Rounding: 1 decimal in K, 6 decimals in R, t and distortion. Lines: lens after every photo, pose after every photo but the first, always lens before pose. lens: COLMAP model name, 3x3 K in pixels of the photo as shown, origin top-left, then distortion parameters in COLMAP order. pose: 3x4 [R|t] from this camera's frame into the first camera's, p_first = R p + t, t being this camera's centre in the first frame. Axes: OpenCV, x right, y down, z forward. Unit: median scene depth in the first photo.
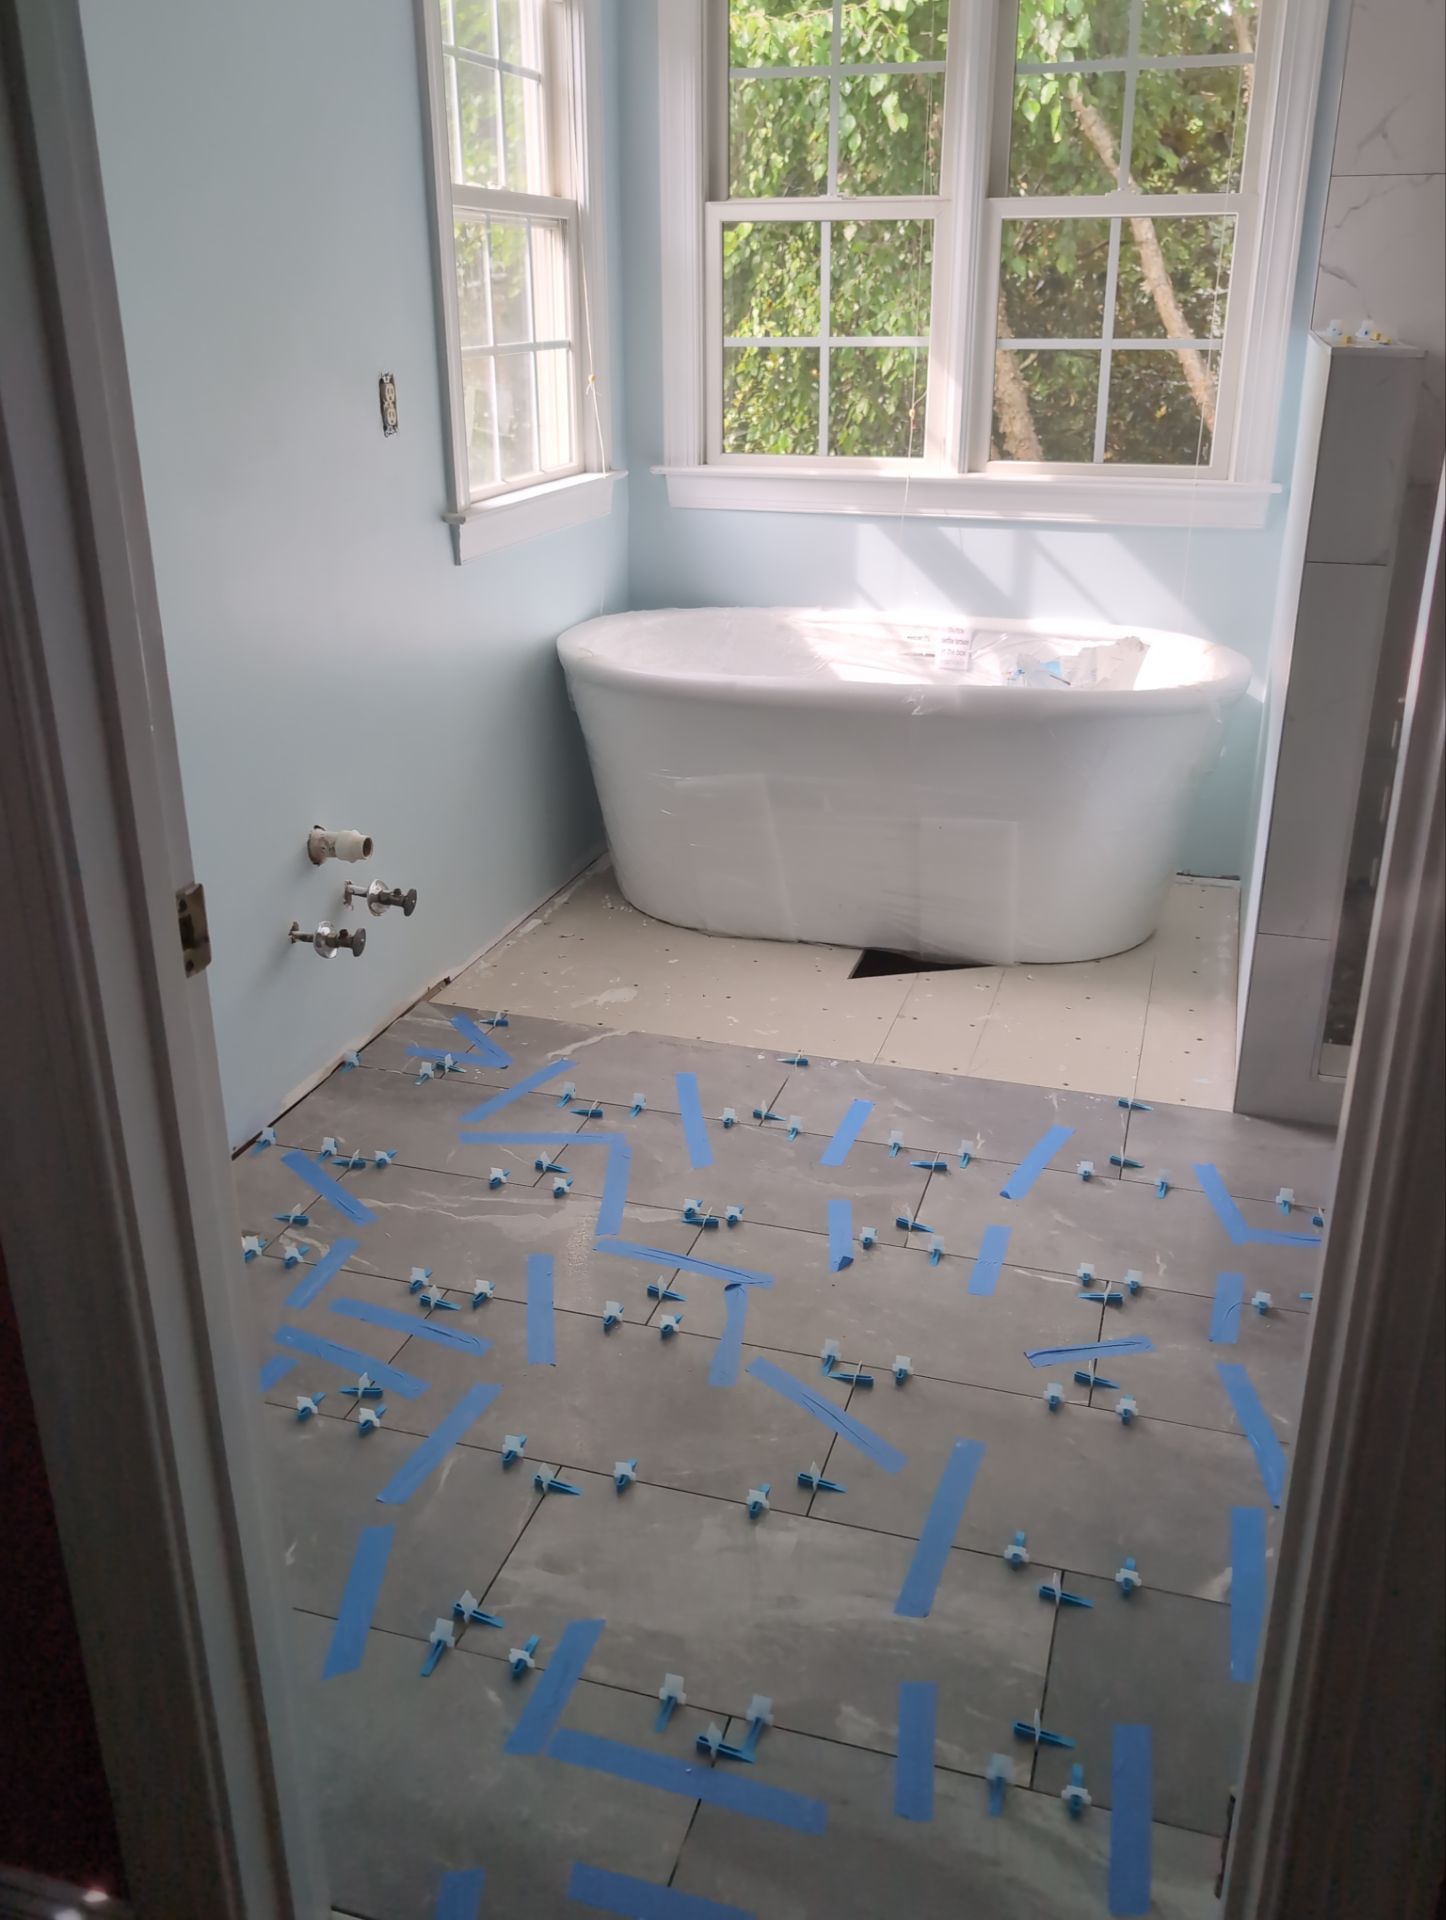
lens RADIAL K [[1623.4, 0, 735.2], [0, 1623.4, 971.6], [0, 0, 1]] dist [0.044444, -0.066481]
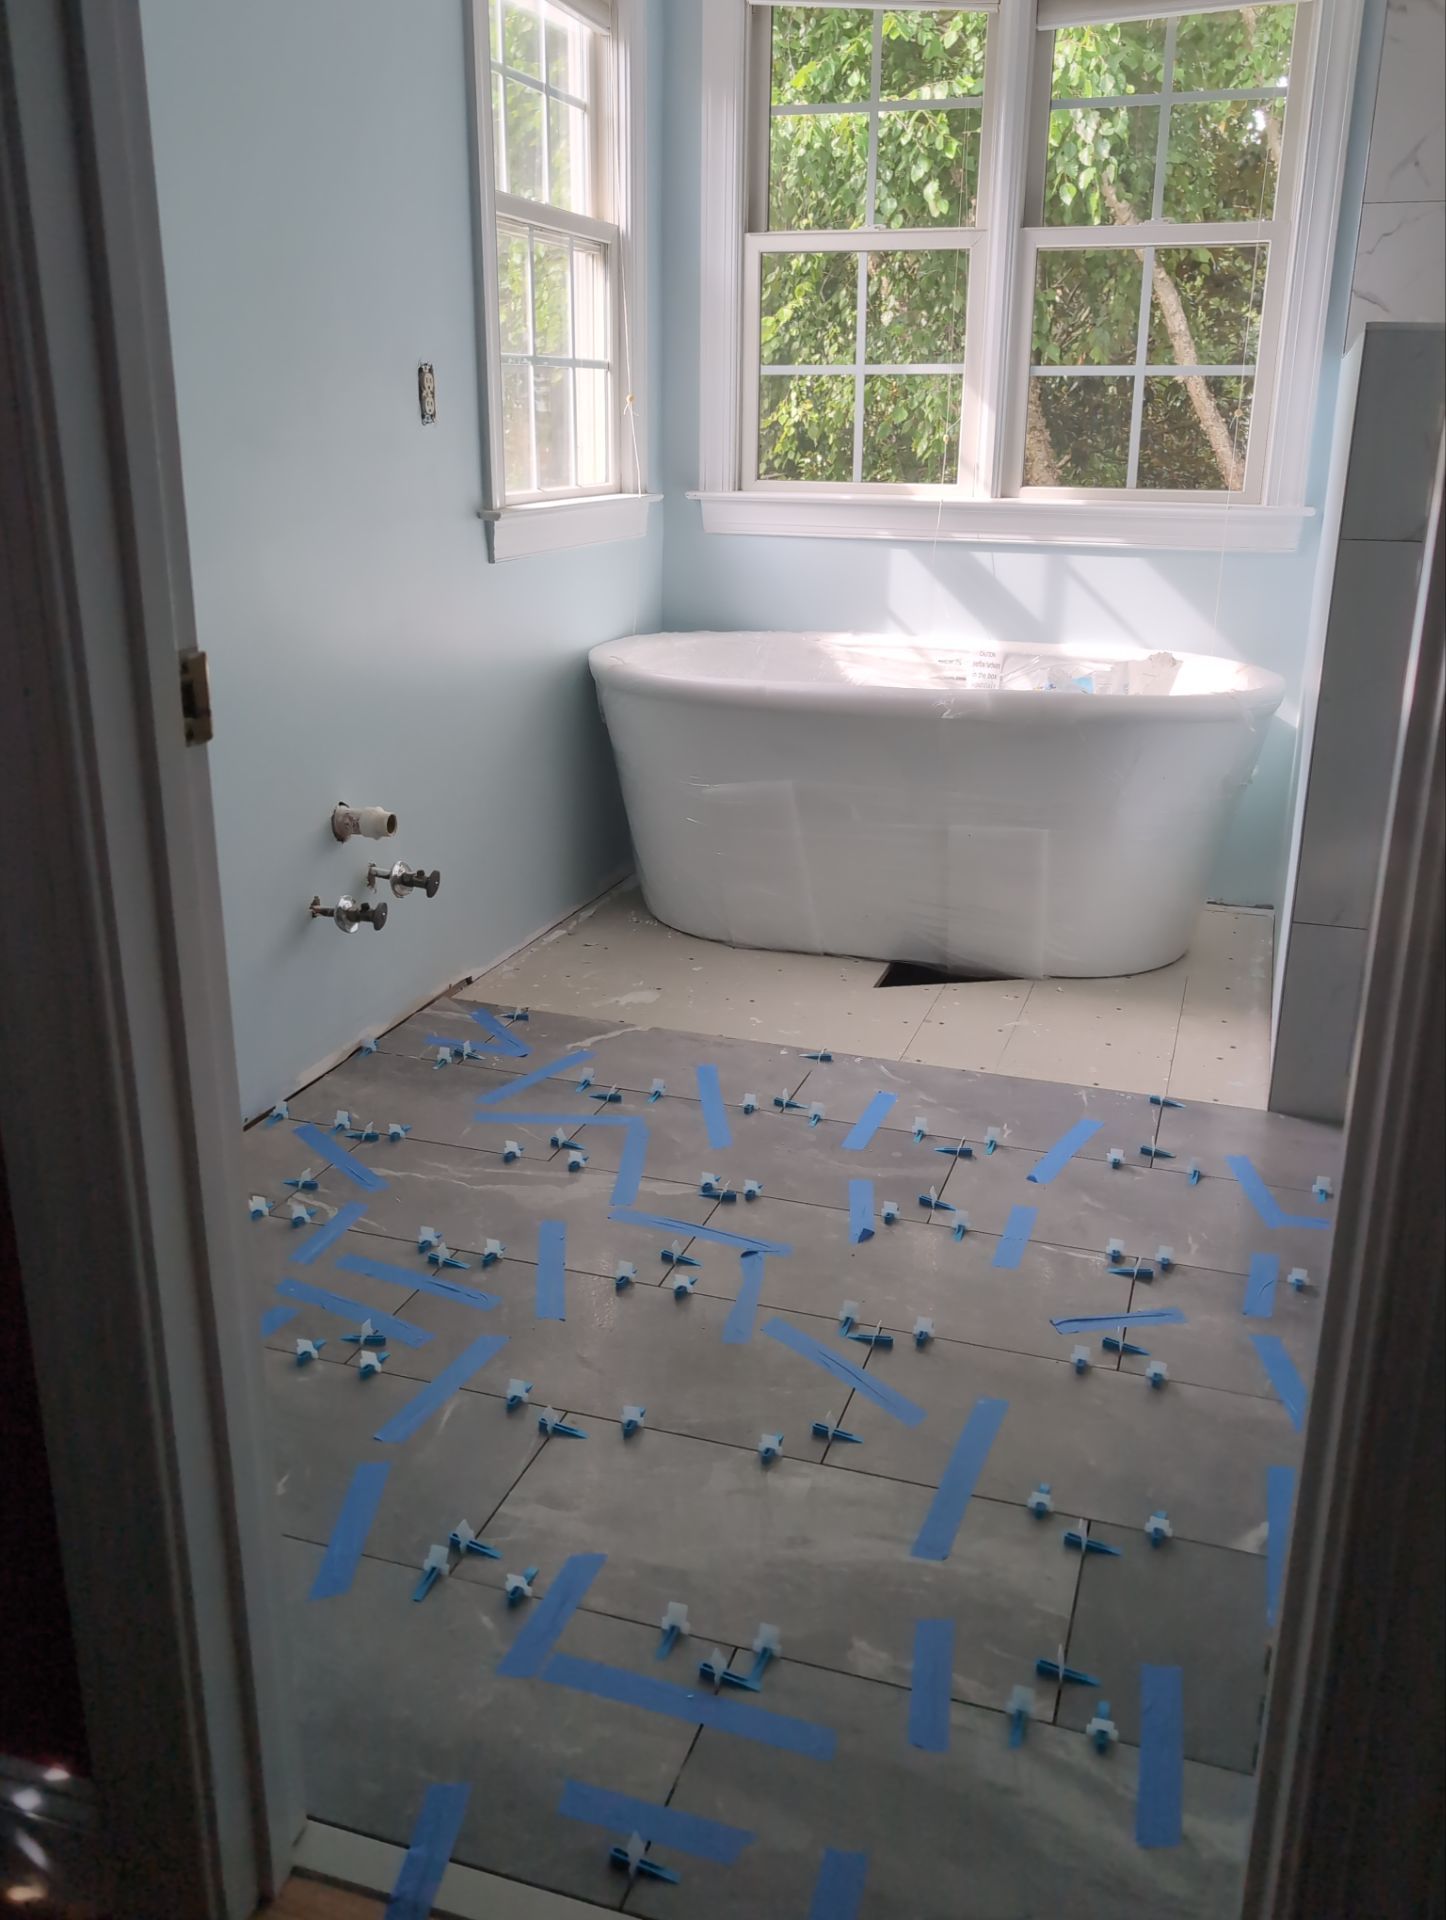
lens RADIAL K [[1623.4, 0, 734.9], [0, 1623.4, 973.0], [0, 0, 1]] dist [0.044444, -0.066481]
pose [[0.999659, 0.018001, -0.018907, 0.003849], [-0.019201, 0.997677, -0.065365, 0.068132], [0.017686, 0.065706, 0.997682, 0.015669]]
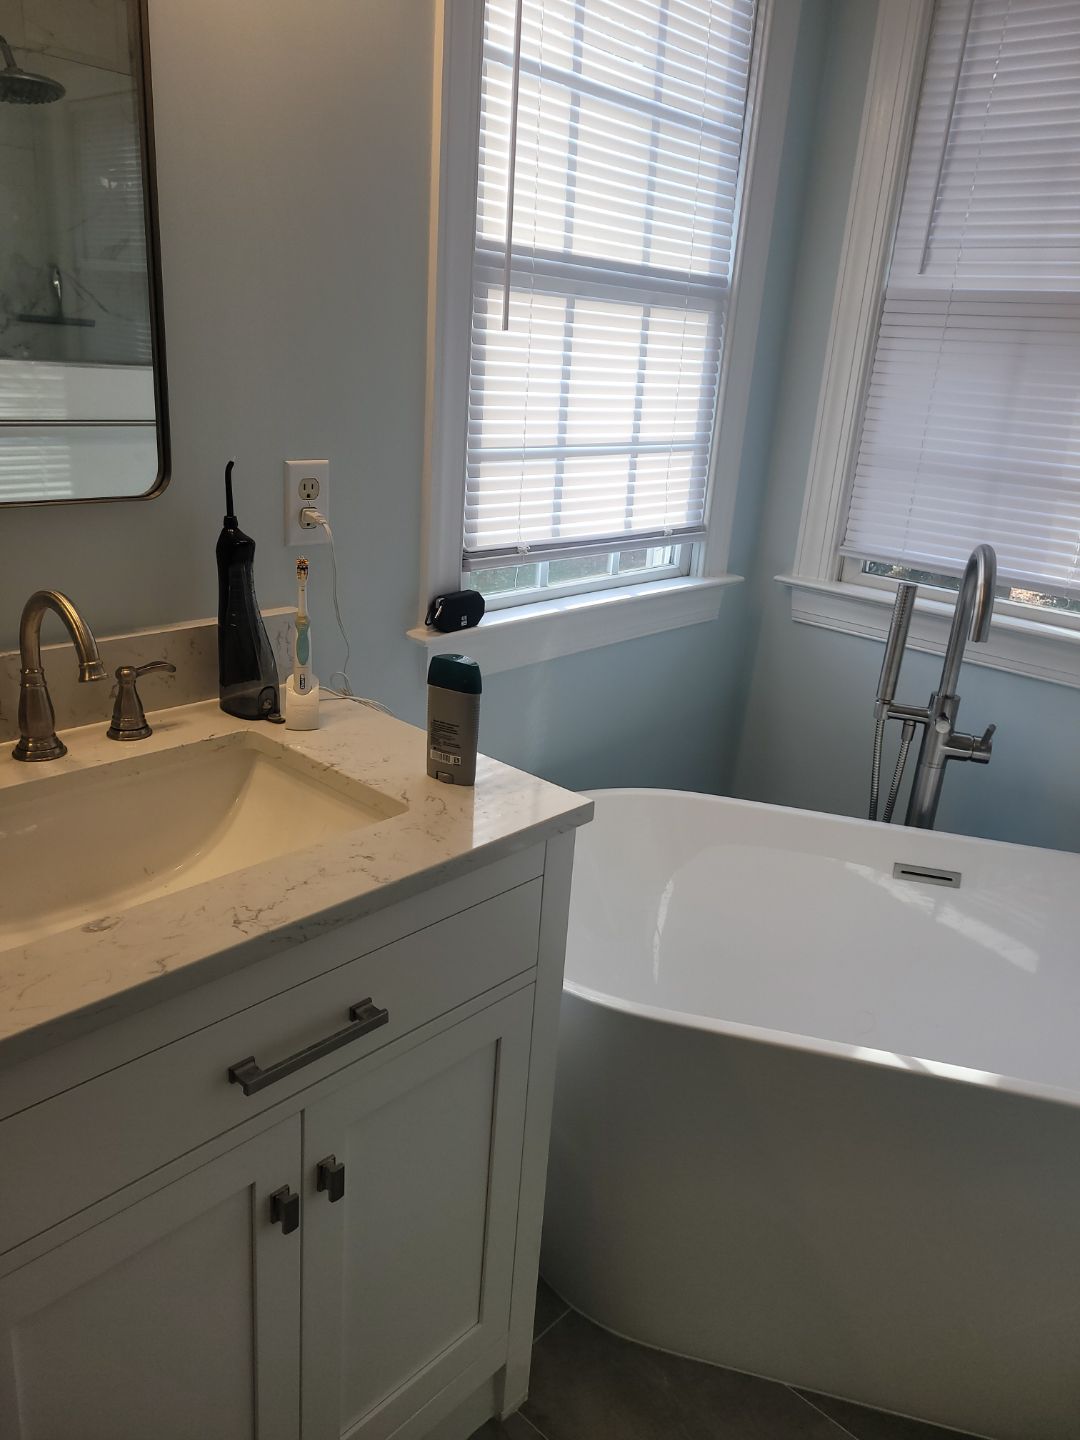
lens RADIAL K [[1079.3, 0, 538.4], [0, 1079.3, 709.0], [0, 0, 1]] dist [0.064158, -0.043576]
pose [[0.894496, 0.200058, -0.399816, 0.107202], [-0.233259, 0.971762, -0.035620, -0.239706], [0.381400, 0.125123, 0.915903, 0.534586]]
